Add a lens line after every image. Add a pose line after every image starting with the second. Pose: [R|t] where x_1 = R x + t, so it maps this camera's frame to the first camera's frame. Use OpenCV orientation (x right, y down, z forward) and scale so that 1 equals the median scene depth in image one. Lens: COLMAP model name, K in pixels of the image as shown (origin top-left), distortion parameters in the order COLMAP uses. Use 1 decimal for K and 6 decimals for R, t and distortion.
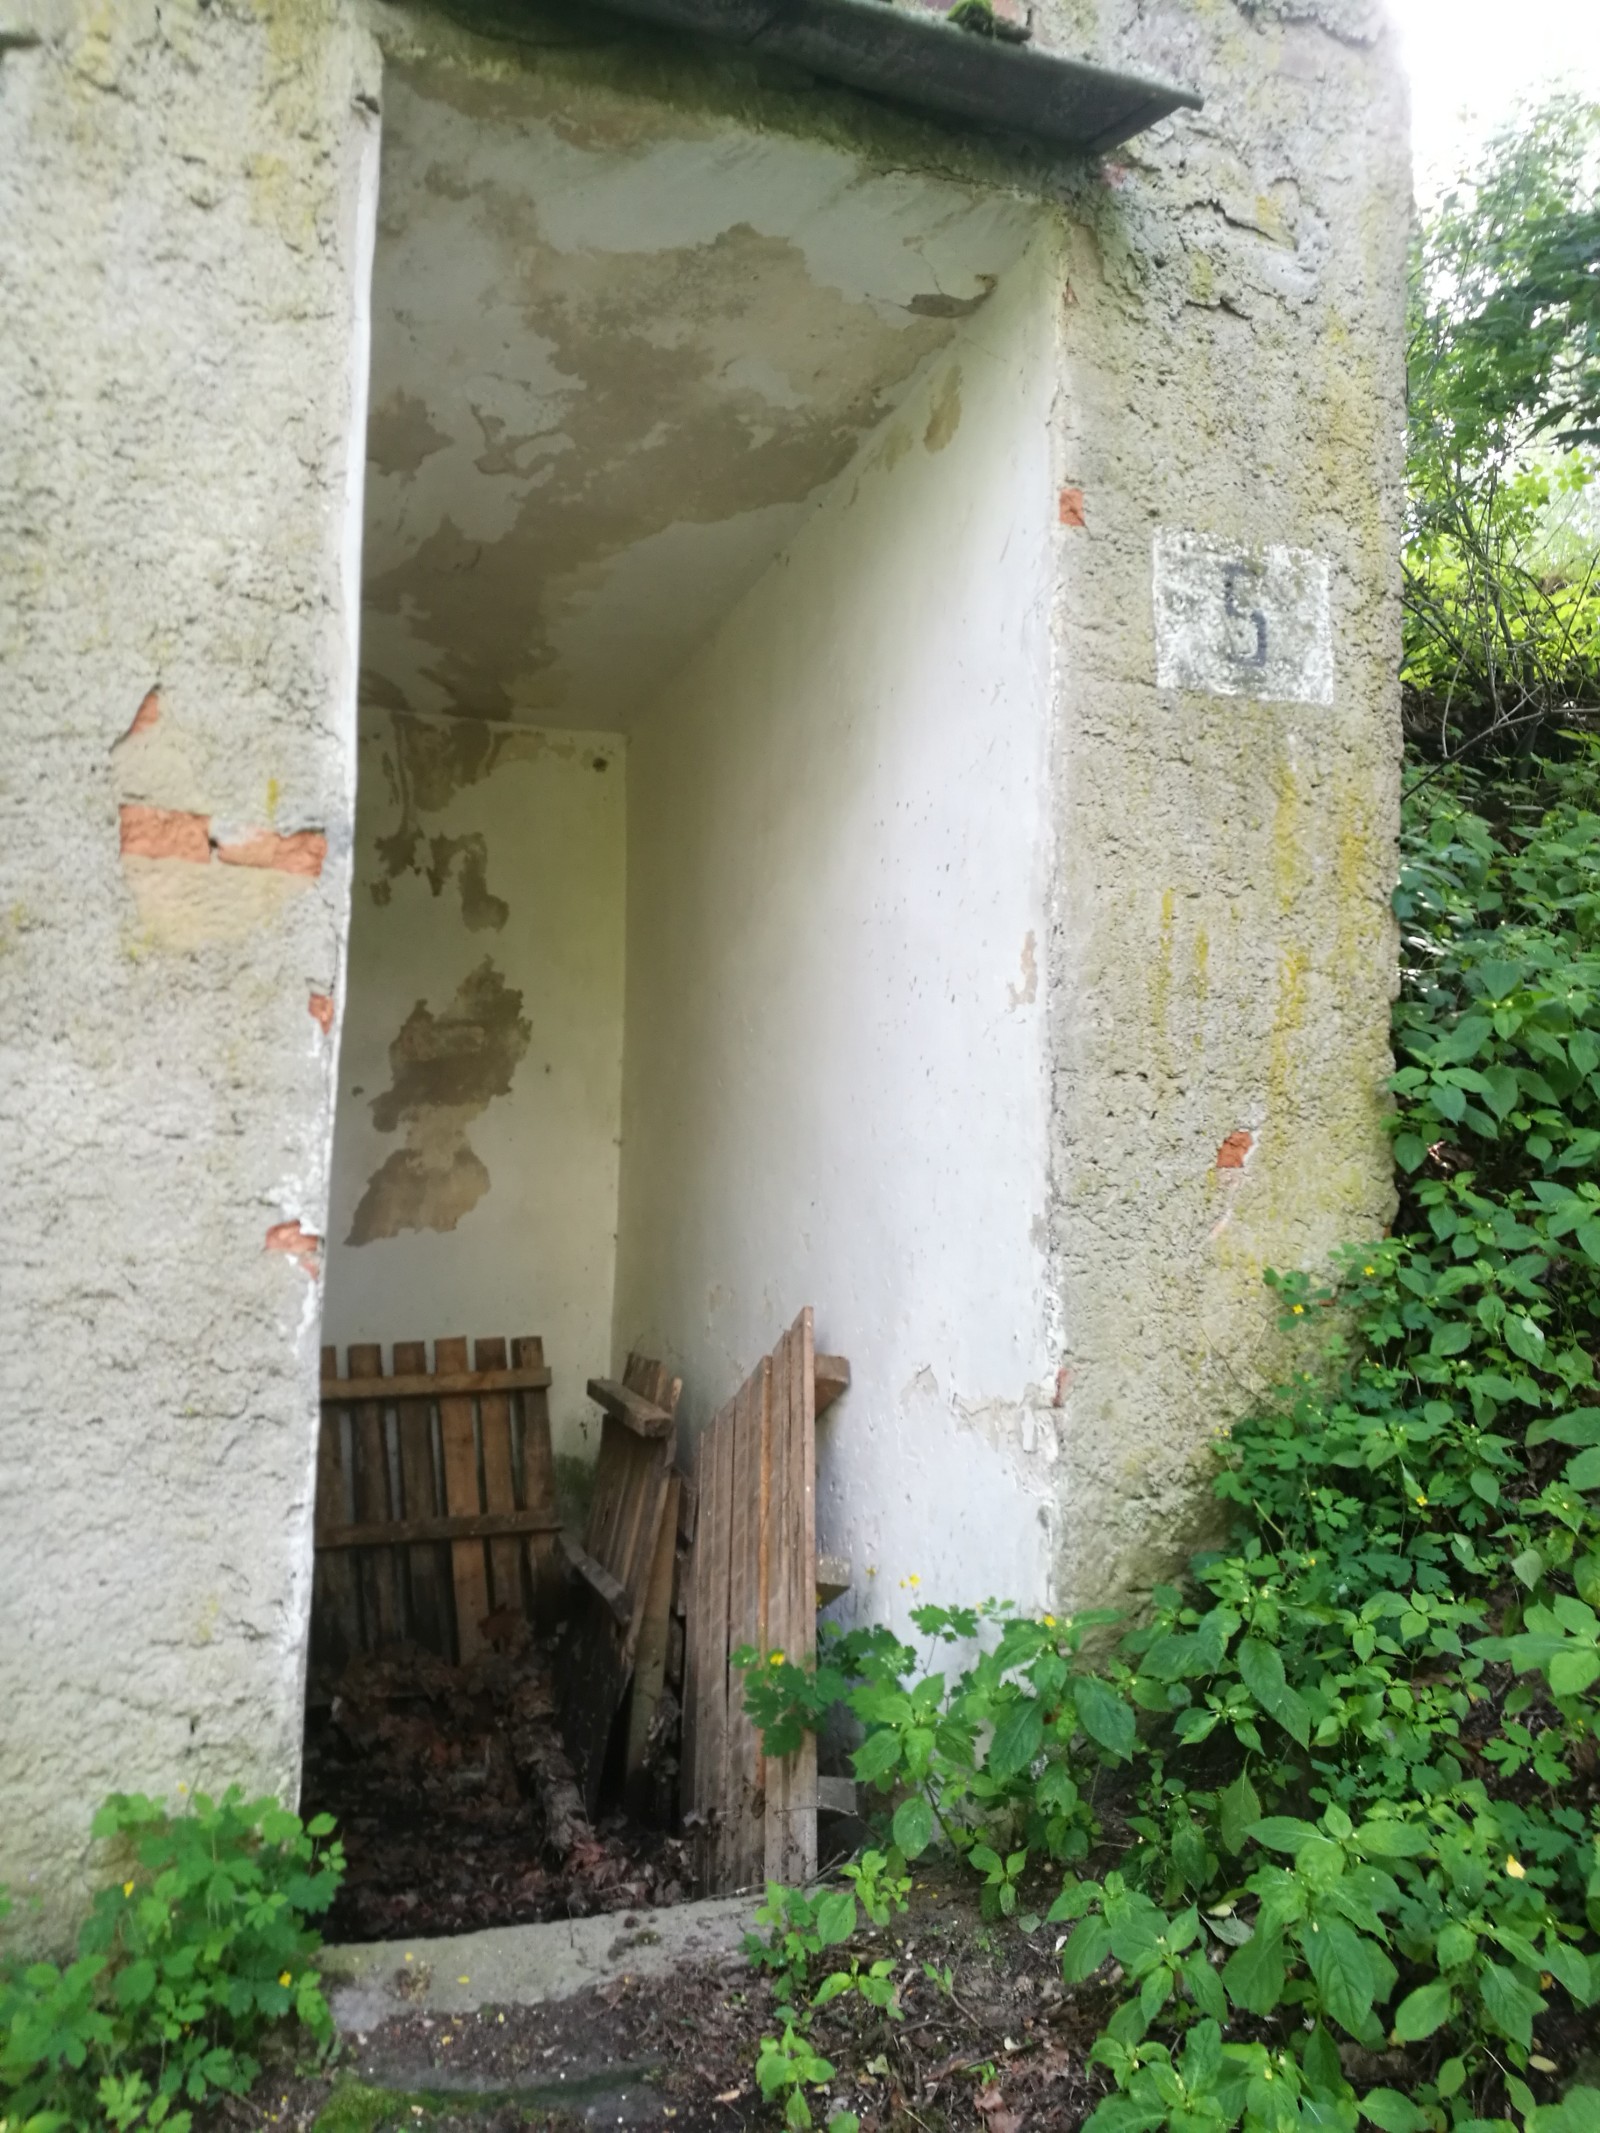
lens RADIAL K [[1683.8, 0, 800.6], [0, 1683.8, 1063.5], [0, 0, 1]] dist [-0.014230, -0.003273]
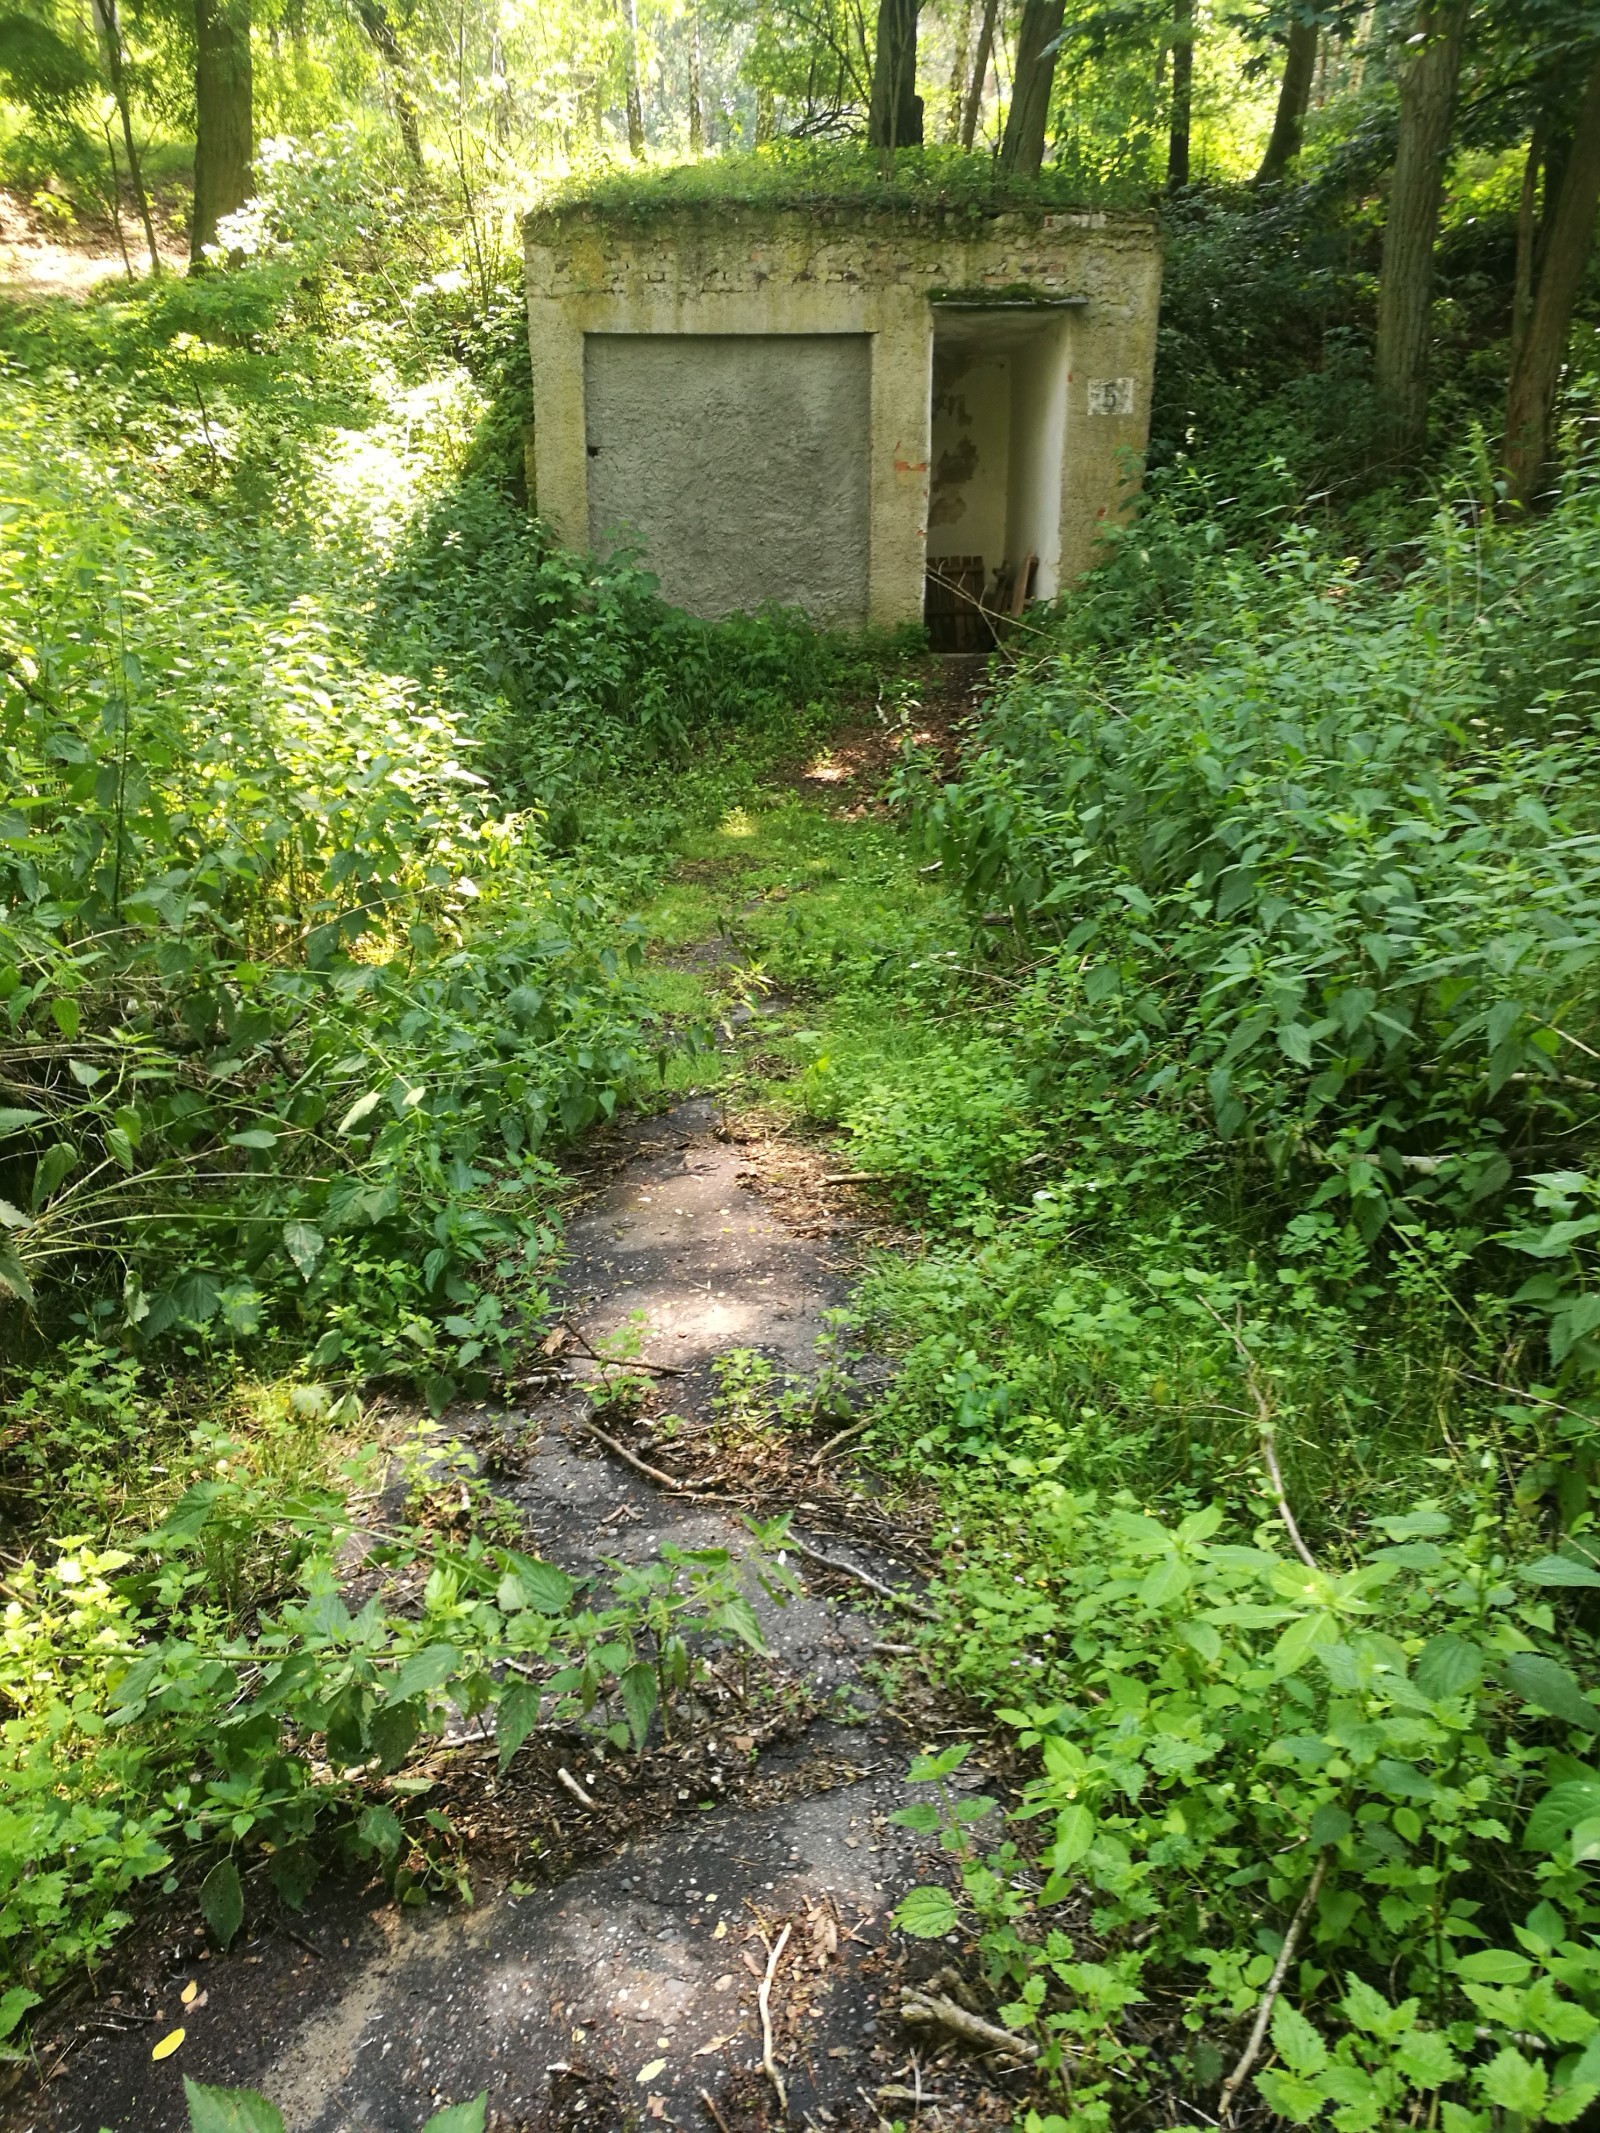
lens RADIAL K [[1683.8, 0, 804.4], [0, 1683.8, 1064.0], [0, 0, 1]] dist [-0.014230, -0.003273]
pose [[0.950484, 0.091908, -0.296873, 1.093780], [0.043717, 0.906228, 0.420522, -0.626714], [0.307685, -0.412678, 0.857337, -4.402044]]
